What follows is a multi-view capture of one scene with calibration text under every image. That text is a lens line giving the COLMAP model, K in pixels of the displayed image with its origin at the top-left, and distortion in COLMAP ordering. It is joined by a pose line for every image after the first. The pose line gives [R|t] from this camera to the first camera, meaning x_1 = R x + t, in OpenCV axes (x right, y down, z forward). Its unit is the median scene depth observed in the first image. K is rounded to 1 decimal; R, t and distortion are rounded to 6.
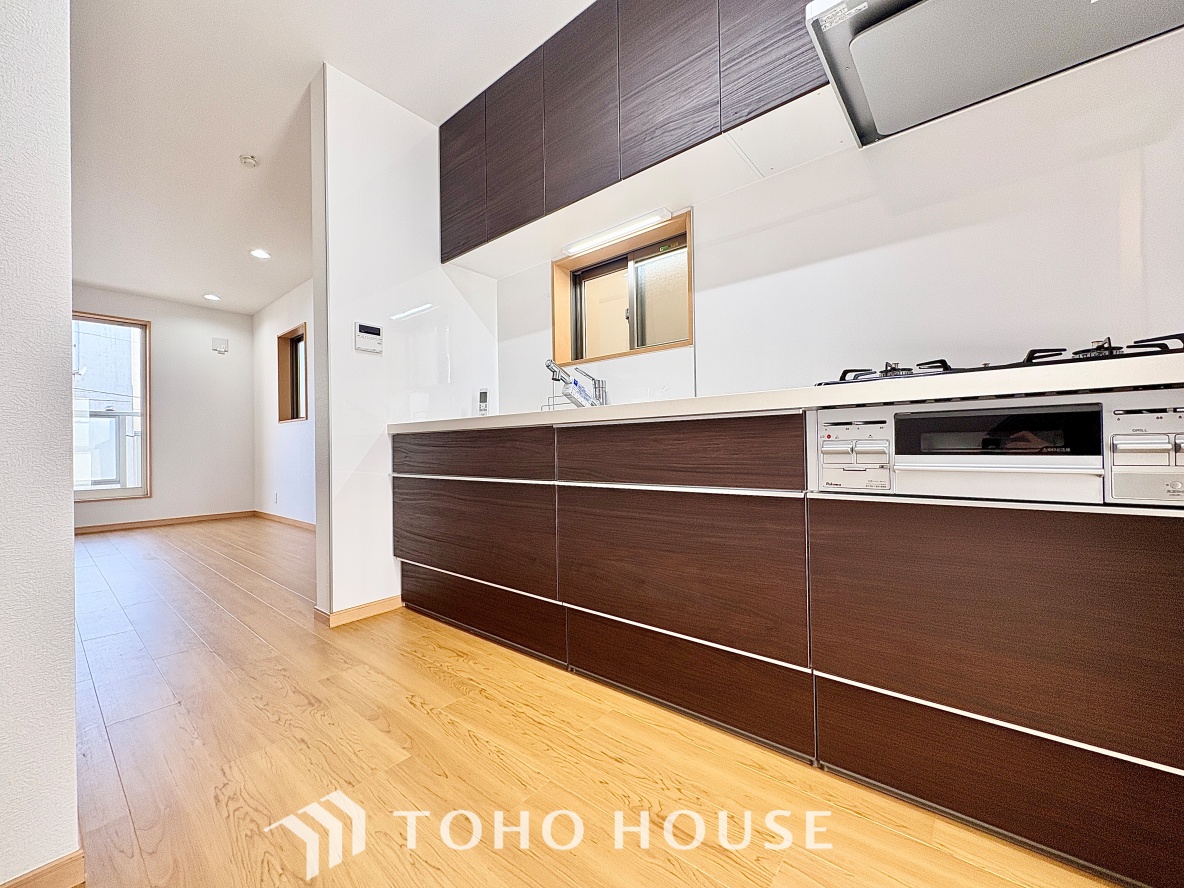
lens RADIAL K [[471.0, 0, 589.2], [0, 471.0, 446.7], [0, 0, 1]] dist [0.000264, 0.000184]
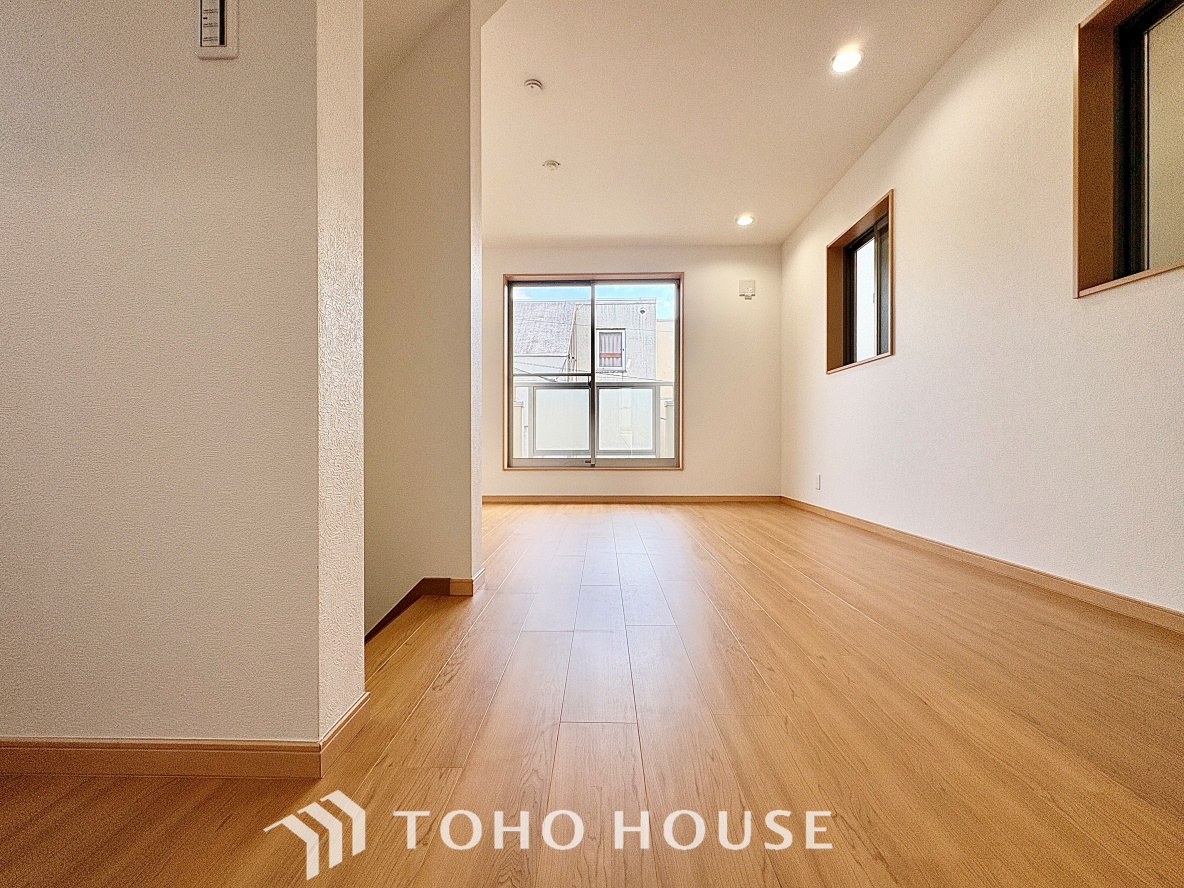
lens RADIAL K [[471.0, 0, 597.7], [0, 471.0, 448.3], [0, 0, 1]] dist [0.000264, 0.000184]
pose [[0.635662, 0.022615, -0.771636, -0.760259], [-0.005976, 0.999685, 0.024375, 0.100555], [0.771945, -0.010883, 0.635597, 0.681150]]
